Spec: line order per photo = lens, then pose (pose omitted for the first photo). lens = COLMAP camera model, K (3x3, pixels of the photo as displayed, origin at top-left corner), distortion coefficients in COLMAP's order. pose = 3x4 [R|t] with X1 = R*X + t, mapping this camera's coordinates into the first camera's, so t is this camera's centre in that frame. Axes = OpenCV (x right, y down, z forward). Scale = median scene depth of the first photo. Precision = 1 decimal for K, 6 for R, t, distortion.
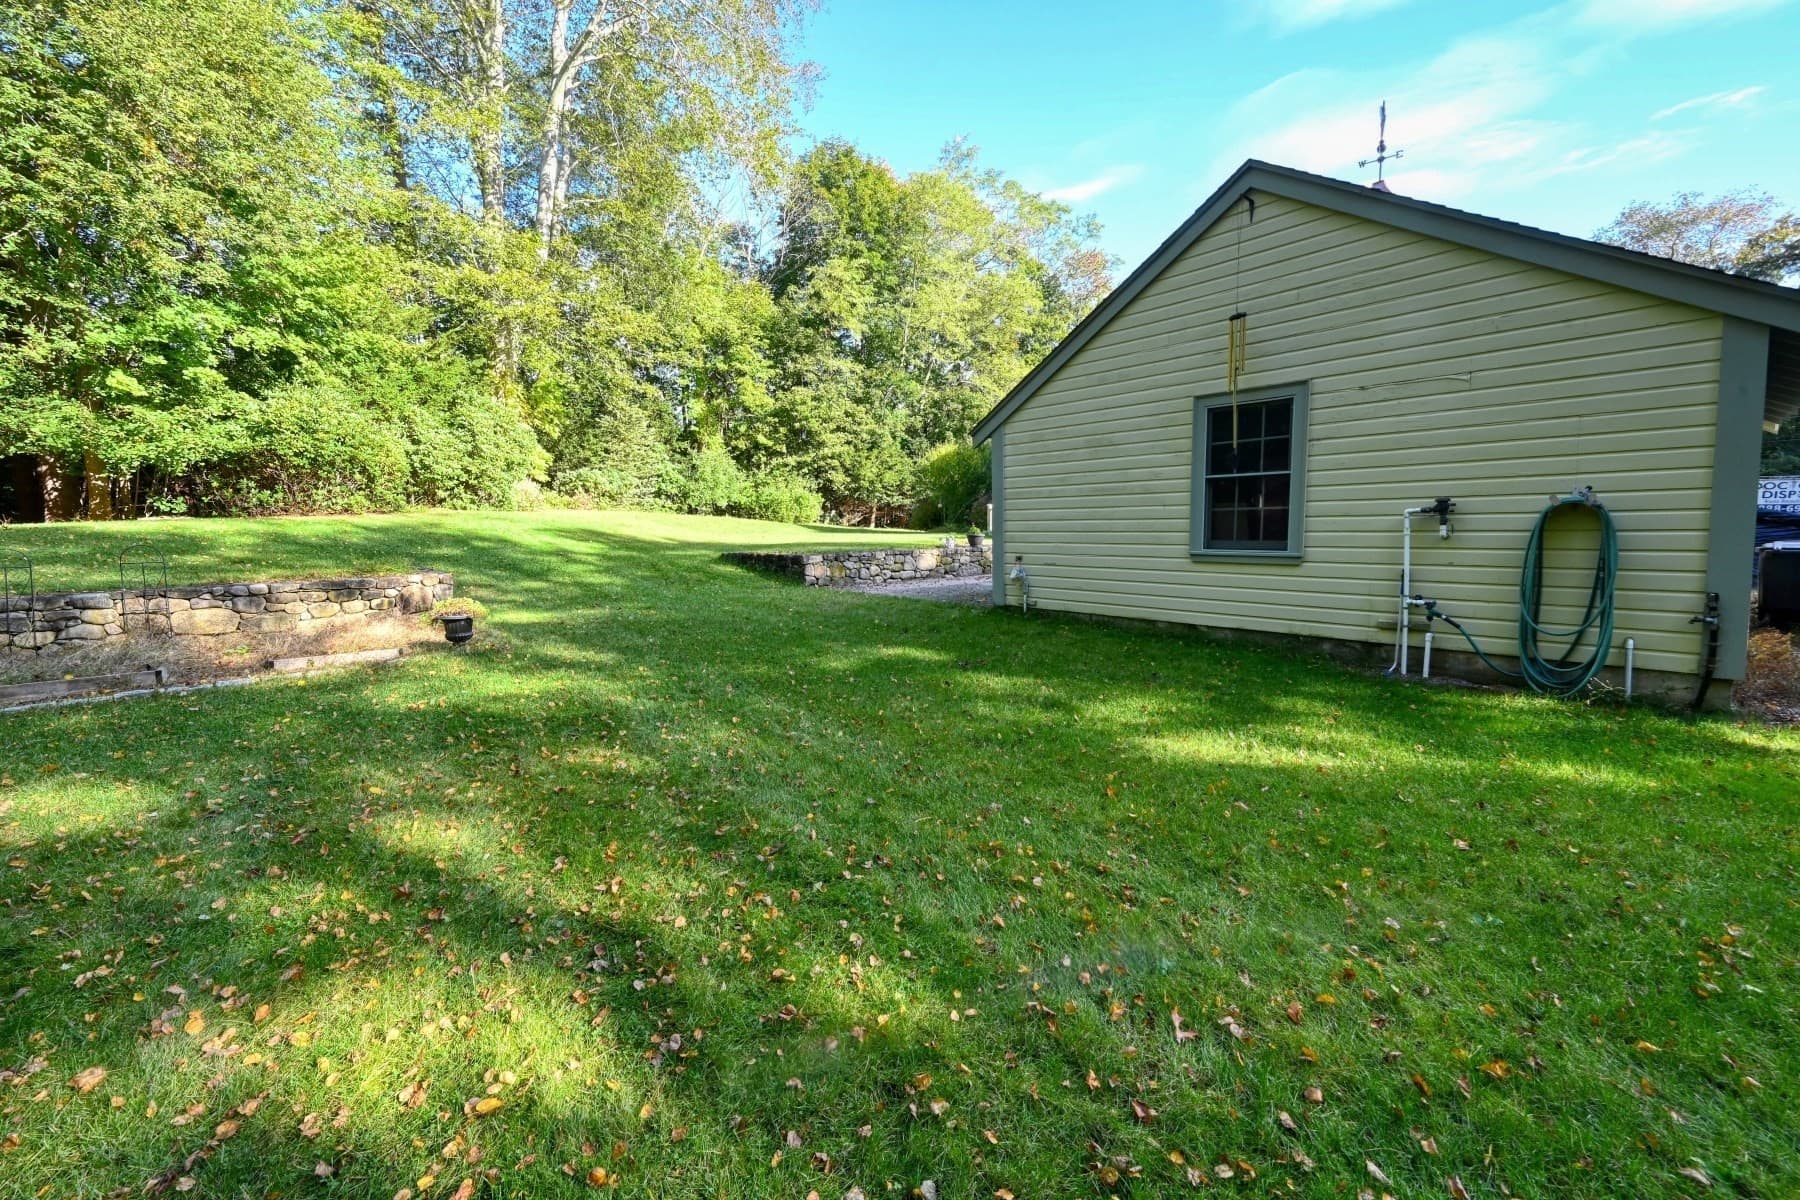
lens RADIAL K [[711.0, 0, 896.6], [0, 711.0, 591.8], [0, 0, 1]] dist [0.000454, 0.000570]
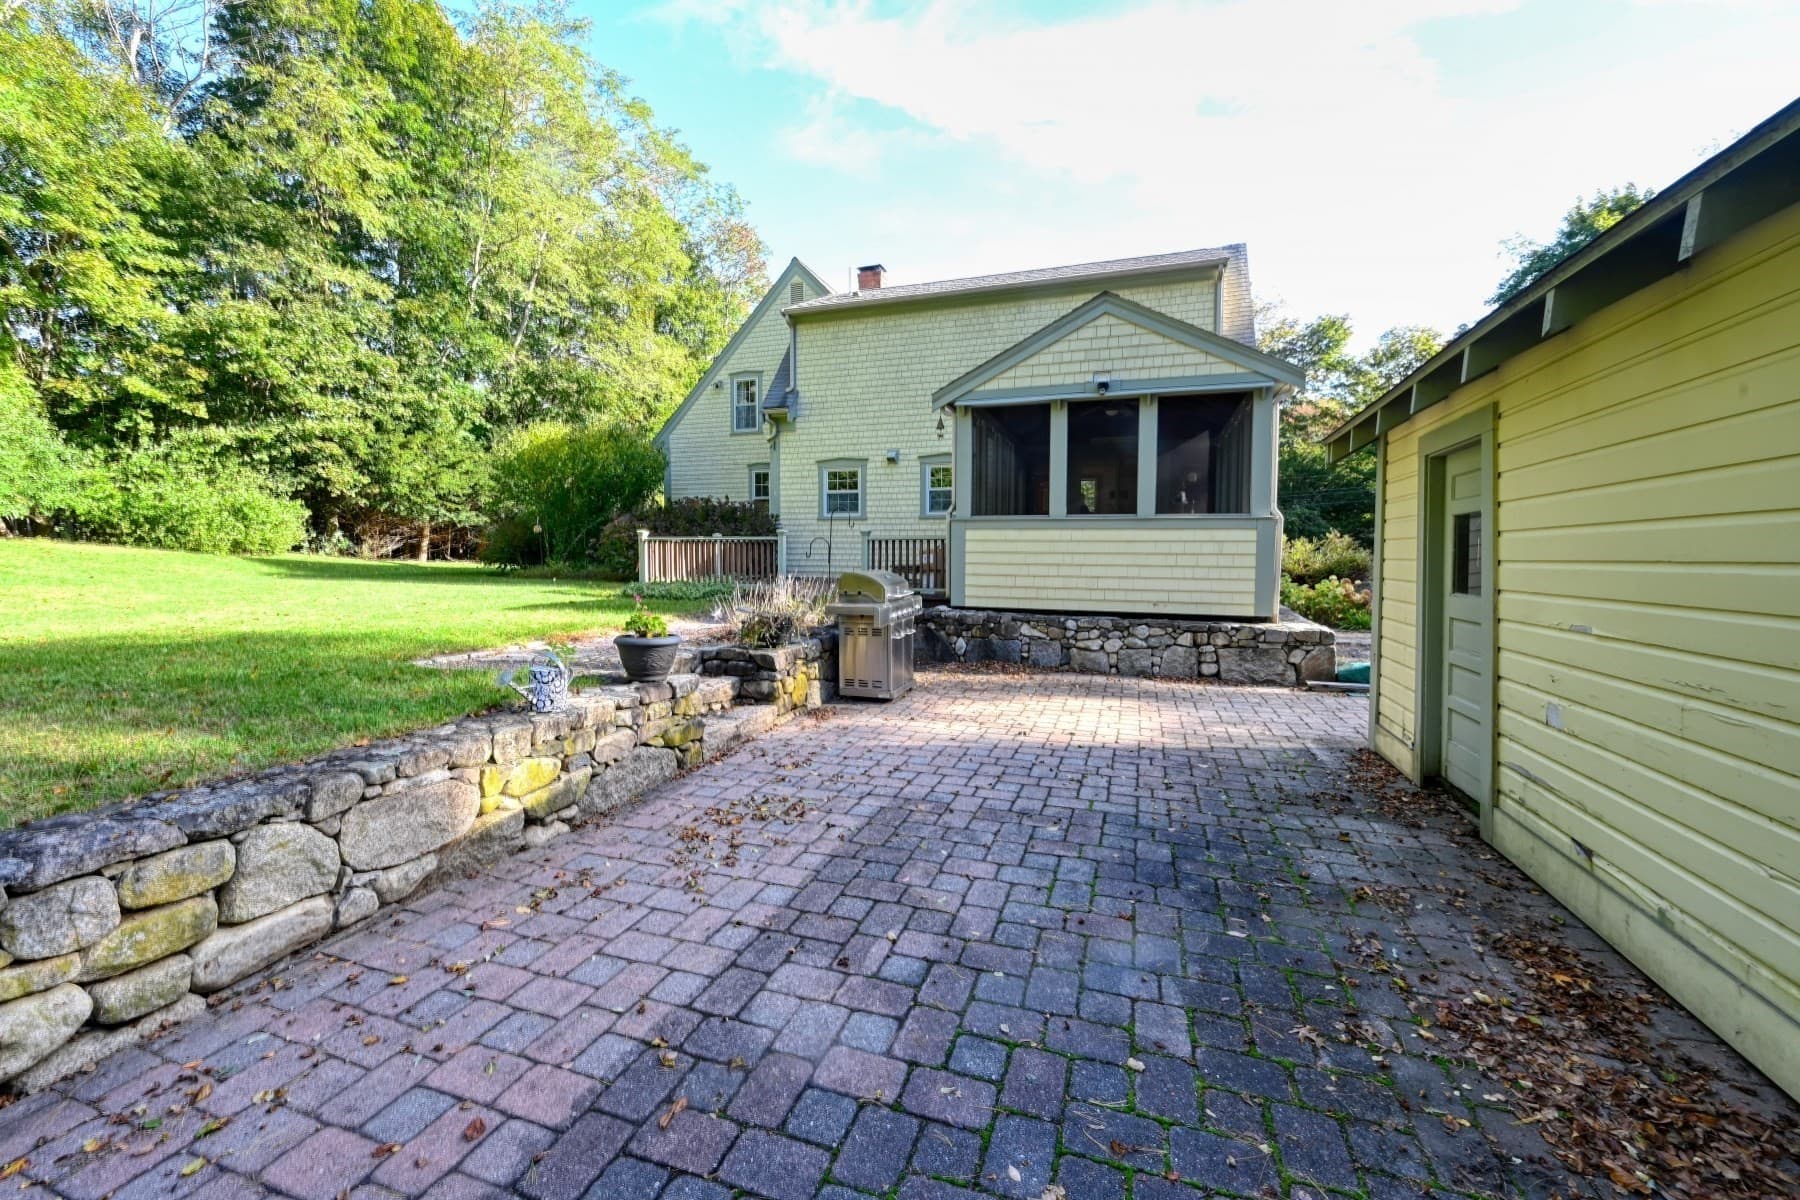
lens RADIAL K [[711.0, 0, 896.6], [0, 711.0, 591.8], [0, 0, 1]] dist [0.000454, 0.000570]
pose [[0.870574, -0.016667, 0.491754, 0.035380], [0.034468, 0.999037, -0.027159, -0.054067], [-0.490828, 0.040594, 0.870310, 0.435268]]
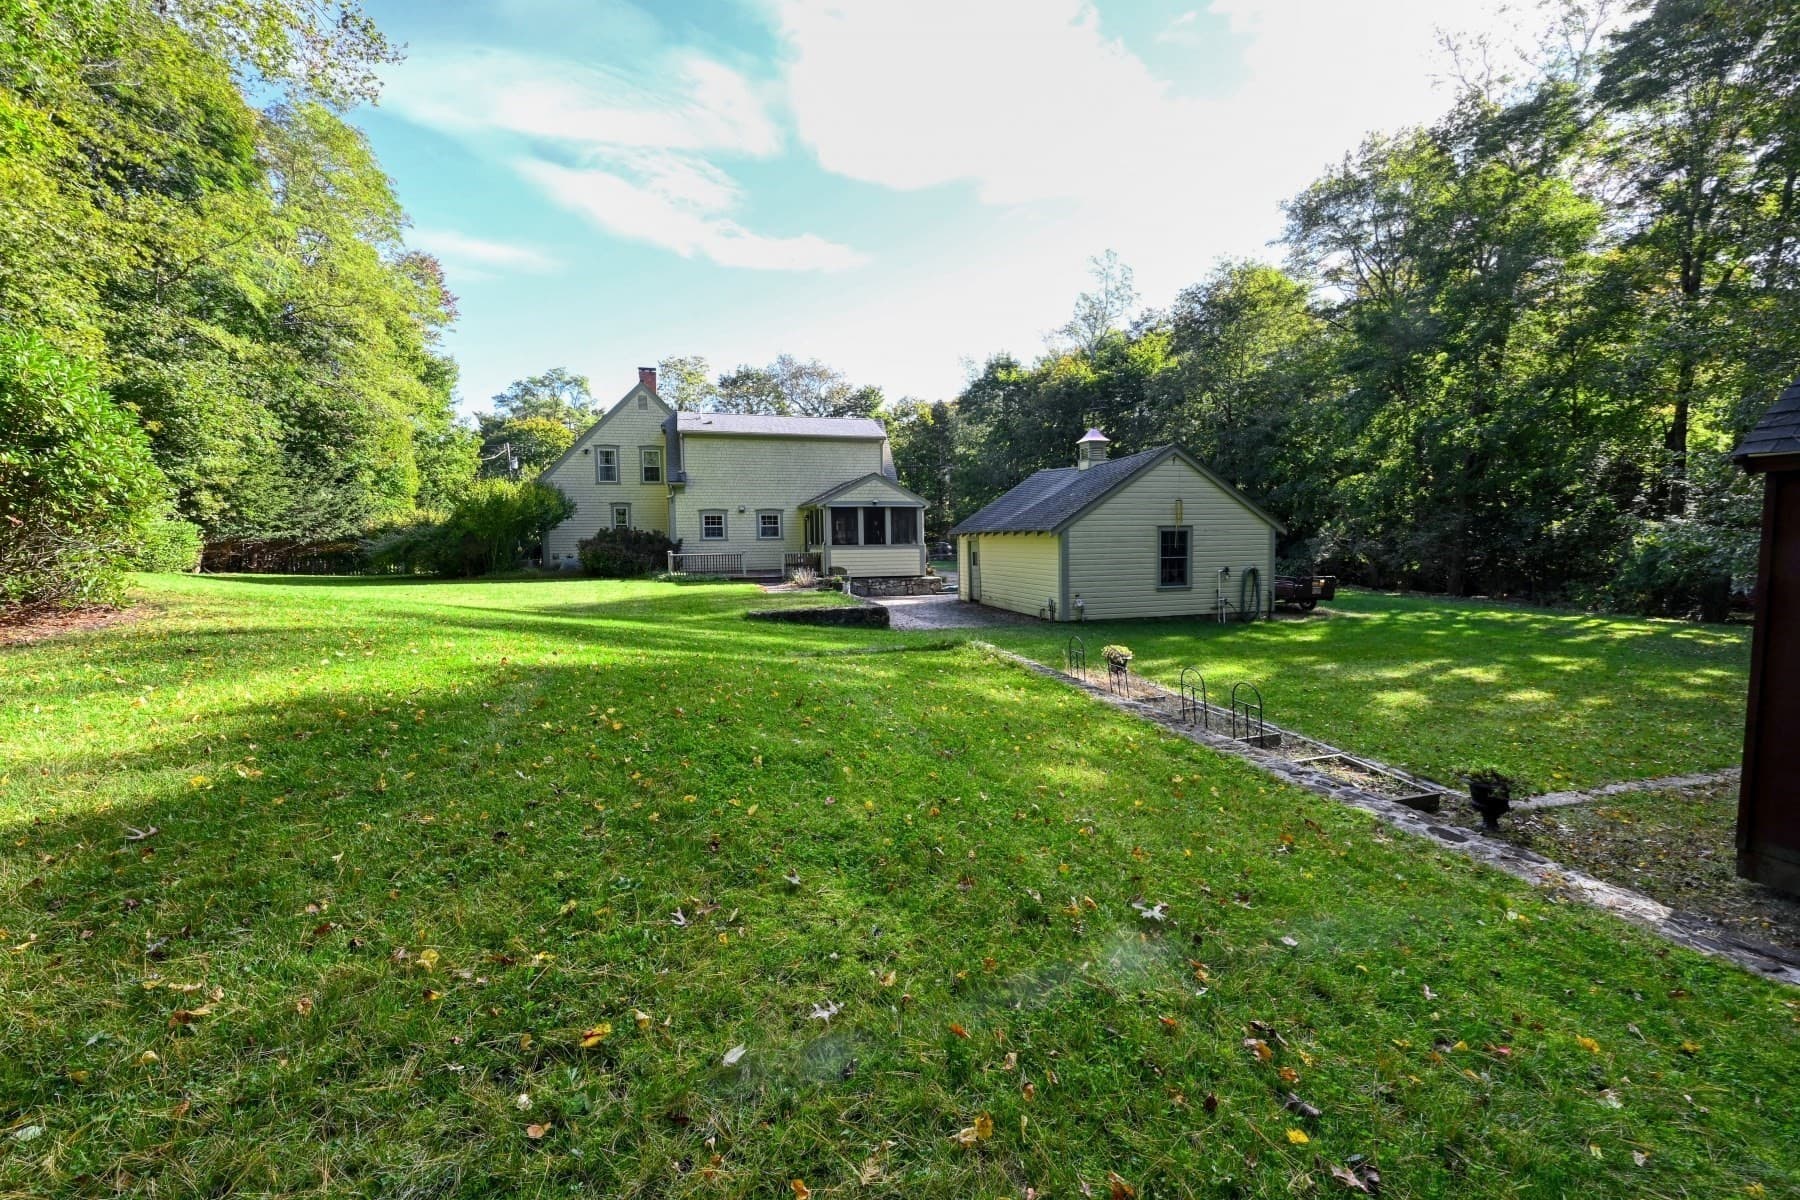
lens RADIAL K [[711.0, 0, 896.6], [0, 711.0, 591.8], [0, 0, 1]] dist [0.000454, 0.000570]
pose [[0.427545, -0.066964, 0.901510, -0.633044], [0.092386, 0.995268, 0.030113, -0.056993], [-0.899261, 0.070412, 0.431708, 0.213463]]
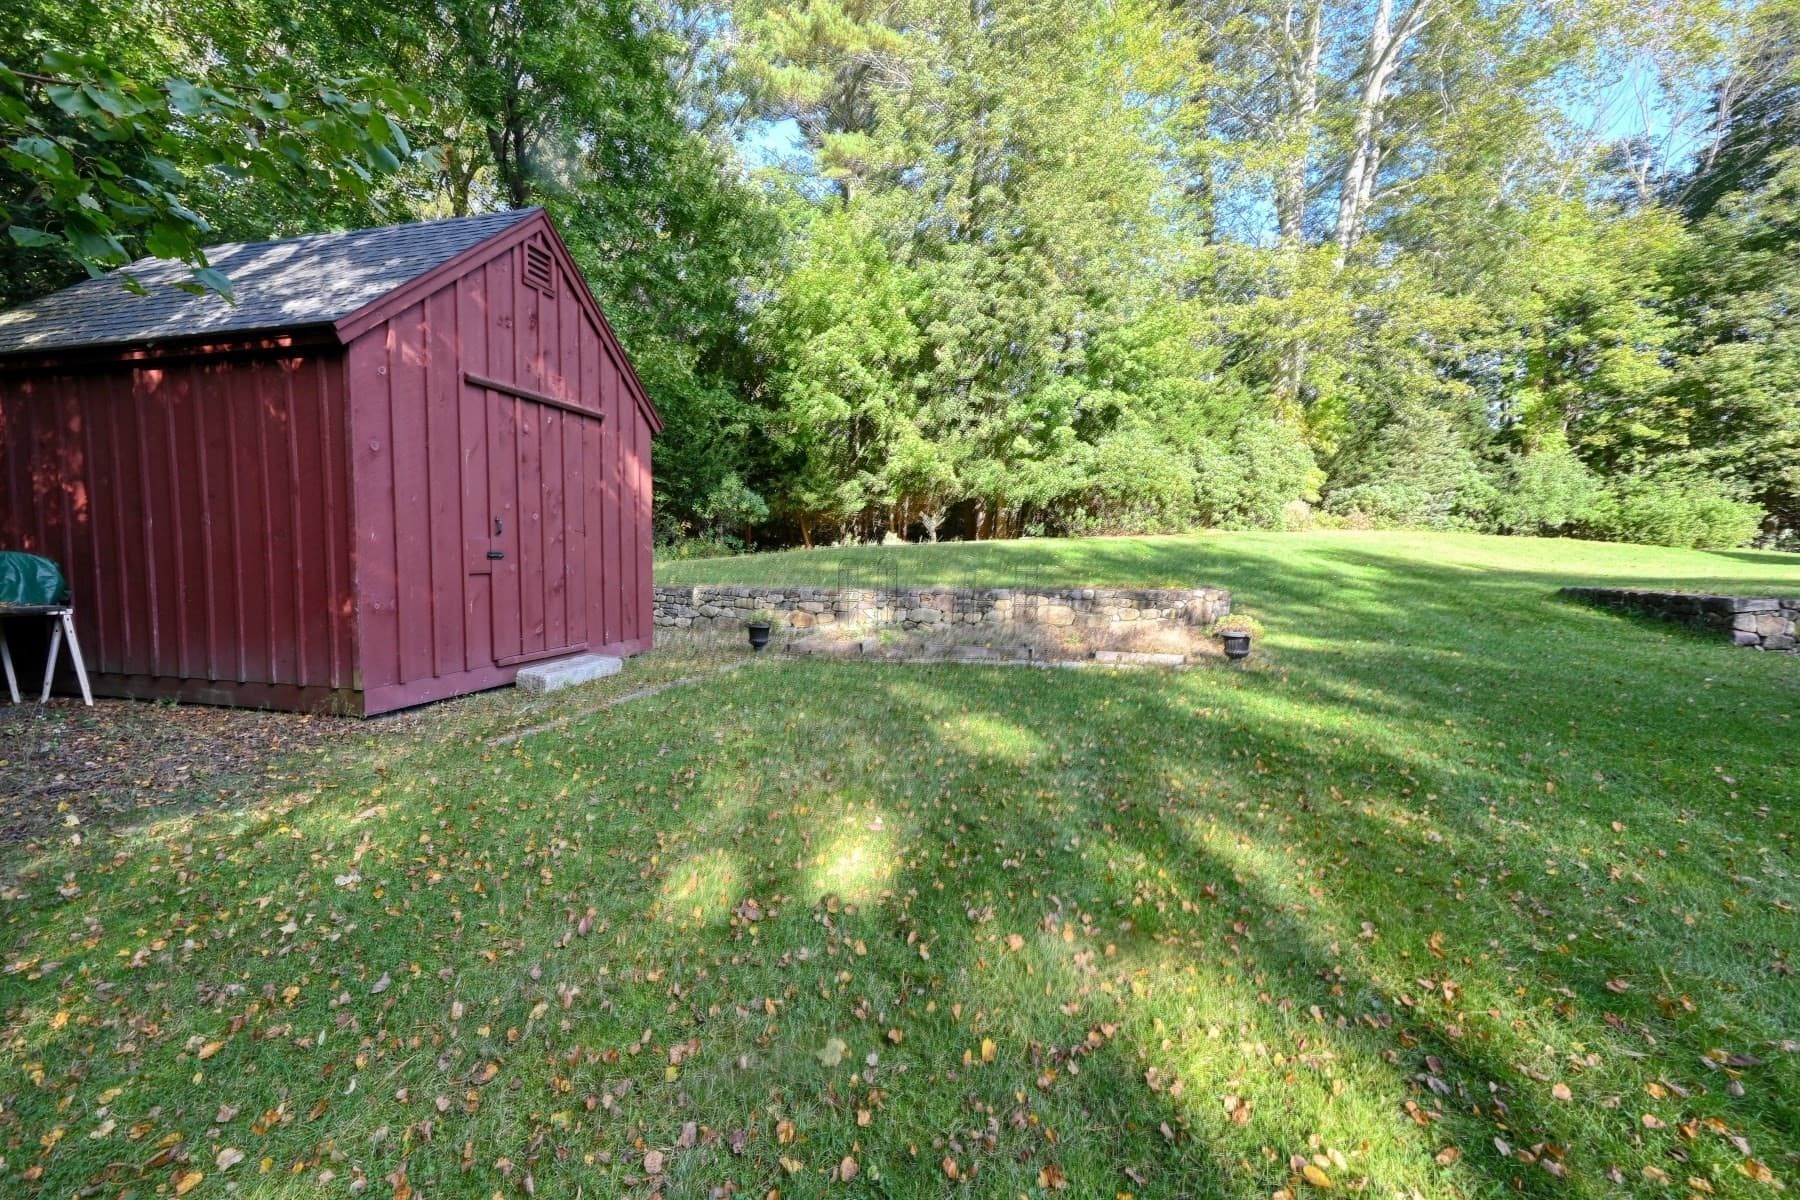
lens RADIAL K [[711.0, 0, 896.6], [0, 711.0, 591.8], [0, 0, 1]] dist [0.000454, 0.000570]
pose [[0.563487, 0.066010, -0.823483, -0.016230], [-0.089715, 0.995797, 0.018433, -0.000347], [0.821239, 0.063492, 0.567041, -0.002157]]
